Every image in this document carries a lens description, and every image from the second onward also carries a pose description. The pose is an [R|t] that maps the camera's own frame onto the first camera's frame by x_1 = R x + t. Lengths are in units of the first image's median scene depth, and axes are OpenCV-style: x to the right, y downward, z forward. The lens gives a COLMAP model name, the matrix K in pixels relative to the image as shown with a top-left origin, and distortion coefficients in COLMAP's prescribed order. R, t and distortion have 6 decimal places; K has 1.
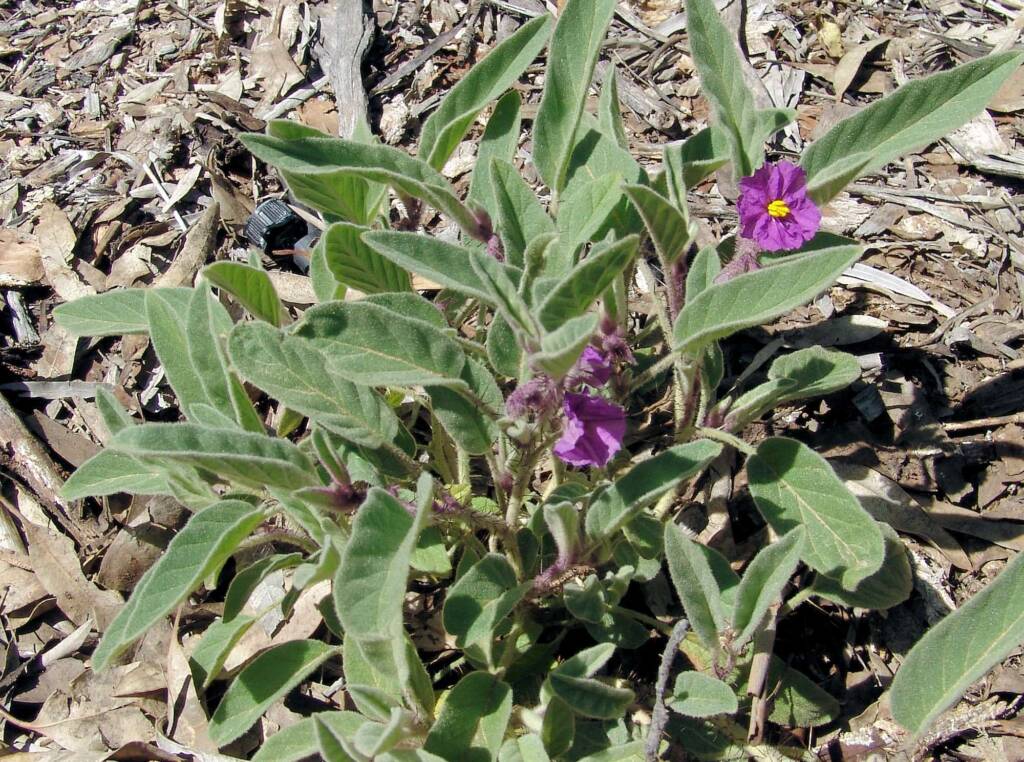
lens RADIAL K [[1014.0, 0, 582.5], [0, 1014.0, 305.0], [0, 0, 1]] dist [-0.134532, 0.000869]
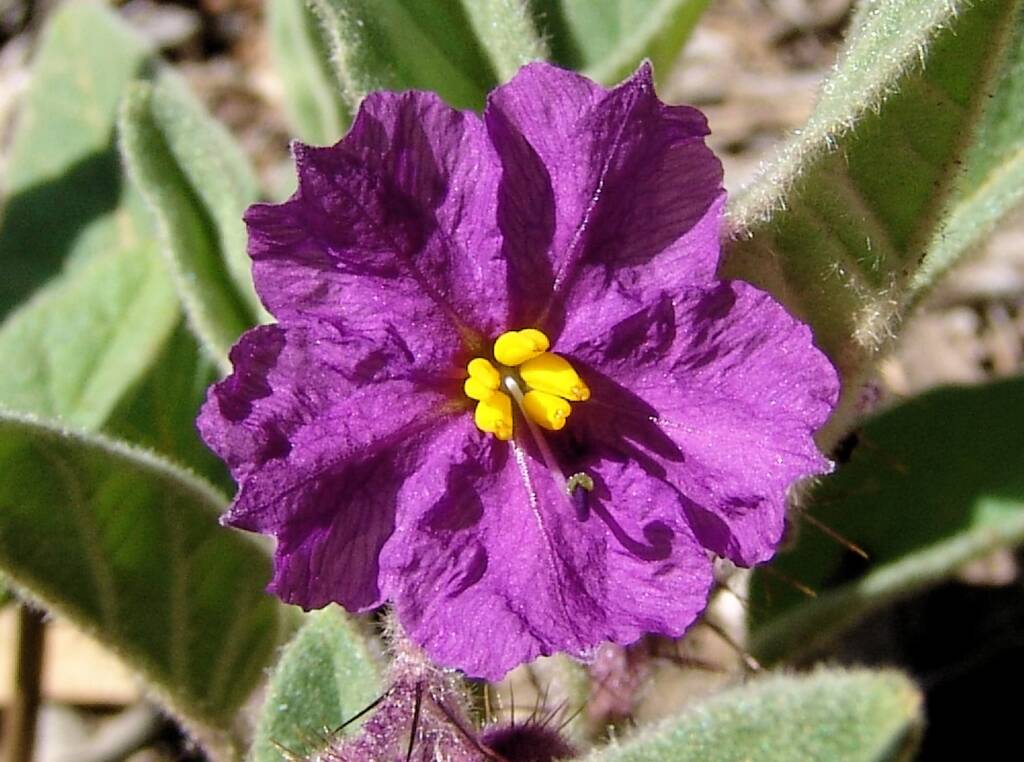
lens RADIAL K [[2609.1, 0, 591.0], [0, 2609.1, 378.7], [0, 0, 1]] dist [-0.102362, -0.555617]
pose [[0.981000, -0.133465, -0.140809, 0.129427], [0.124619, 0.989739, -0.069912, -0.033697], [0.148695, 0.051036, 0.987565, 0.307130]]
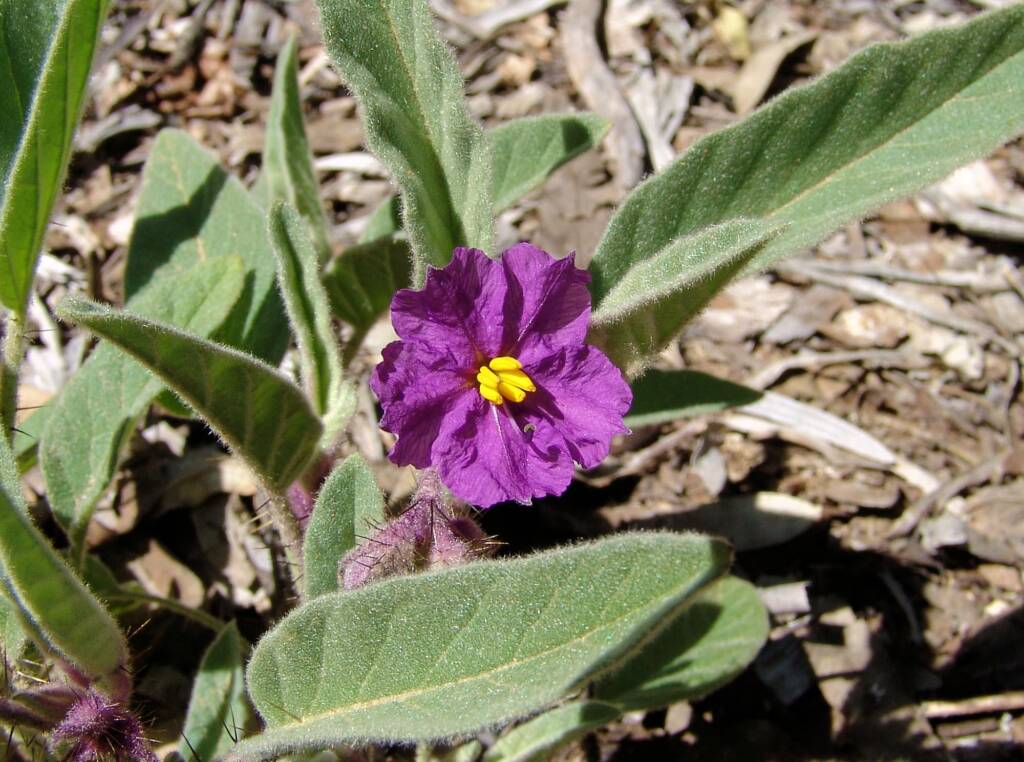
lens RADIAL K [[1239.4, 0, 513.1], [0, 1239.4, 319.0], [0, 0, 1]] dist [-0.146937, 0.041187]
pose [[0.998732, -0.002538, 0.050282, 0.087687], [0.005152, 0.998638, -0.051919, -0.047037], [-0.050082, 0.052112, 0.997385, 0.283448]]
